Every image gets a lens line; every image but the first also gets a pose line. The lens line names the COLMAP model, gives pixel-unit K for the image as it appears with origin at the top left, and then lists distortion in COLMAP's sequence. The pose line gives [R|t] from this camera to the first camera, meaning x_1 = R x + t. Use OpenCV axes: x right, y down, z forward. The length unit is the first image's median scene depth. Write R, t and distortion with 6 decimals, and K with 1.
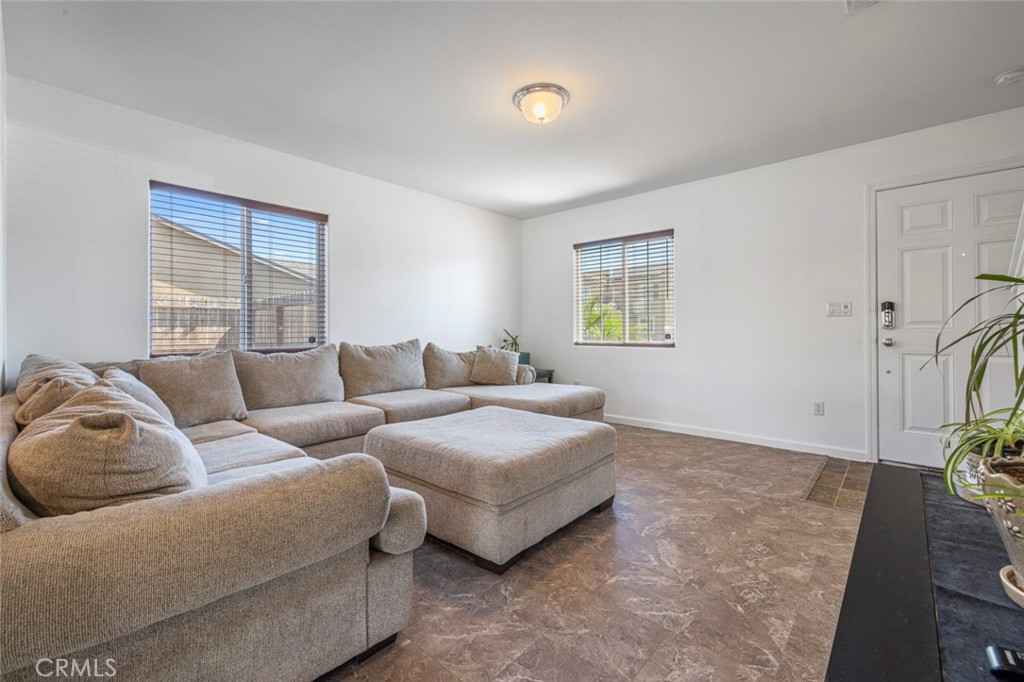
lens RADIAL K [[432.0, 0, 514.3], [0, 432.0, 331.3], [0, 0, 1]] dist [-0.000706, -0.000919]
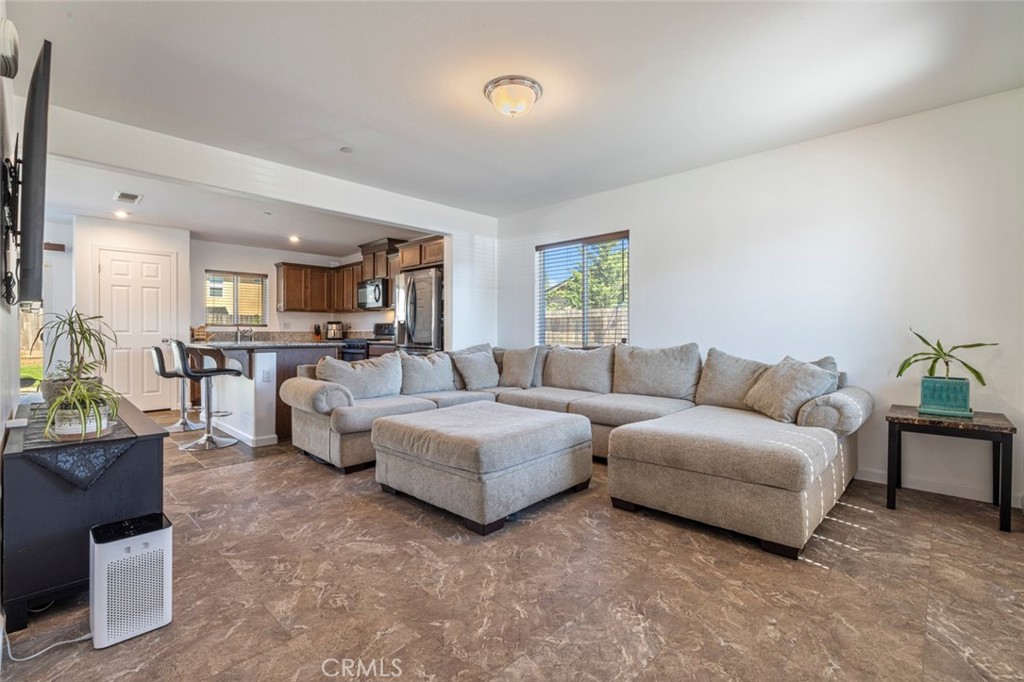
lens RADIAL K [[456.7, 0, 508.8], [0, 456.7, 337.4], [0, 0, 1]] dist [-0.007365, -0.000239]
pose [[-0.039365, 0.012659, -0.999145, 1.302902], [-0.000579, 0.999919, 0.012692, -0.008220], [0.999225, 0.001078, -0.039355, 1.248018]]
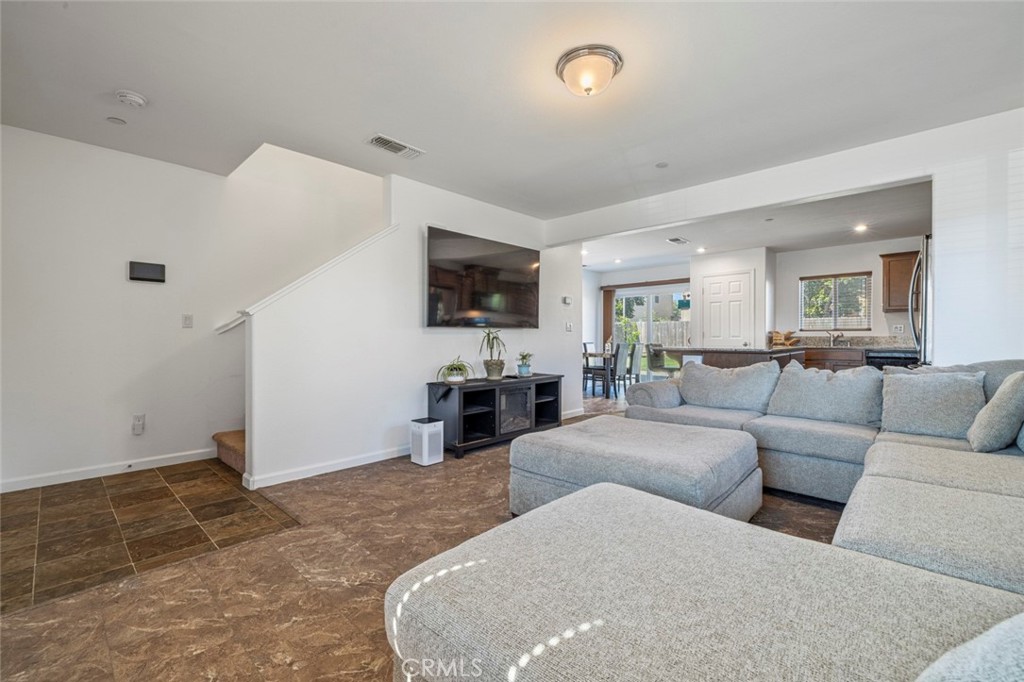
lens RADIAL K [[432.0, 0, 511.1], [0, 432.0, 343.5], [0, 0, 1]] dist [-0.000706, -0.000919]
pose [[-0.999497, 0.004404, 0.031414, 0.230161], [0.004824, 0.999900, 0.013306, -0.008621], [-0.031353, 0.013451, -0.999418, 2.245268]]
